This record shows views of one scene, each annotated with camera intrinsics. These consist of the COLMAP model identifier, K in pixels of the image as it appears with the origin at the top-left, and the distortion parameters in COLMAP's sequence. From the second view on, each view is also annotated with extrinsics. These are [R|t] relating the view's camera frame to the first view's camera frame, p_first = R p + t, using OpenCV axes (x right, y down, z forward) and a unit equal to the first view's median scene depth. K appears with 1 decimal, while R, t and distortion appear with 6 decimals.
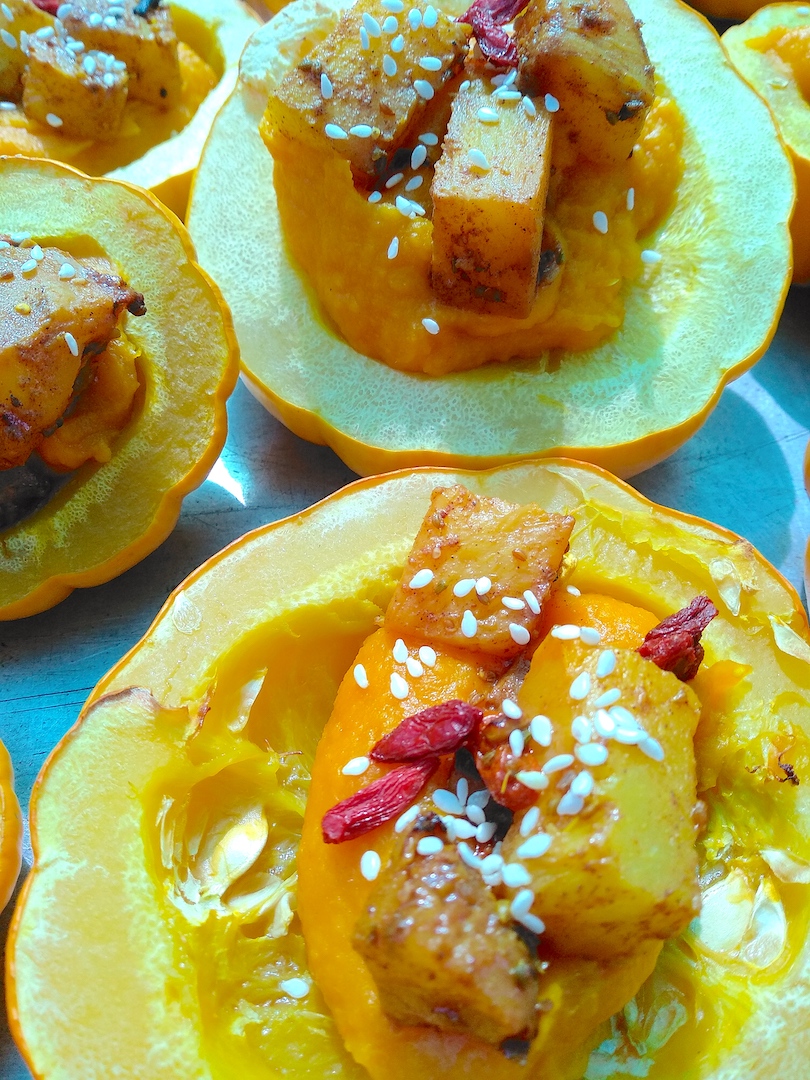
lens RADIAL K [[868.0, 0, 405.0], [0, 868.0, 540.0], [0, 0, 1]] dist [-0.001840, -0.005295]
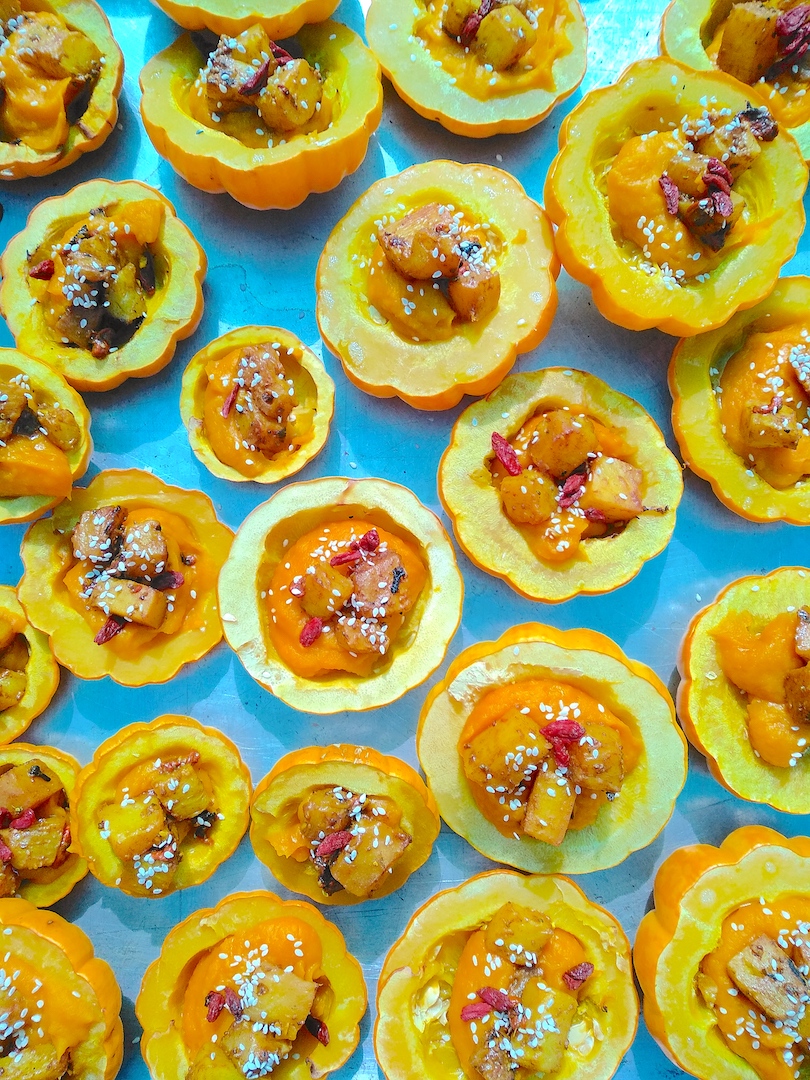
lens RADIAL K [[868.0, 0, 405.0], [0, 868.0, 540.0], [0, 0, 1]] dist [-0.001840, -0.005295]
pose [[0.992892, 0.116496, -0.024374, -0.372866], [-0.091999, 0.881149, 0.463802, -2.406252], [0.075508, -0.458263, 0.885604, -0.987708]]
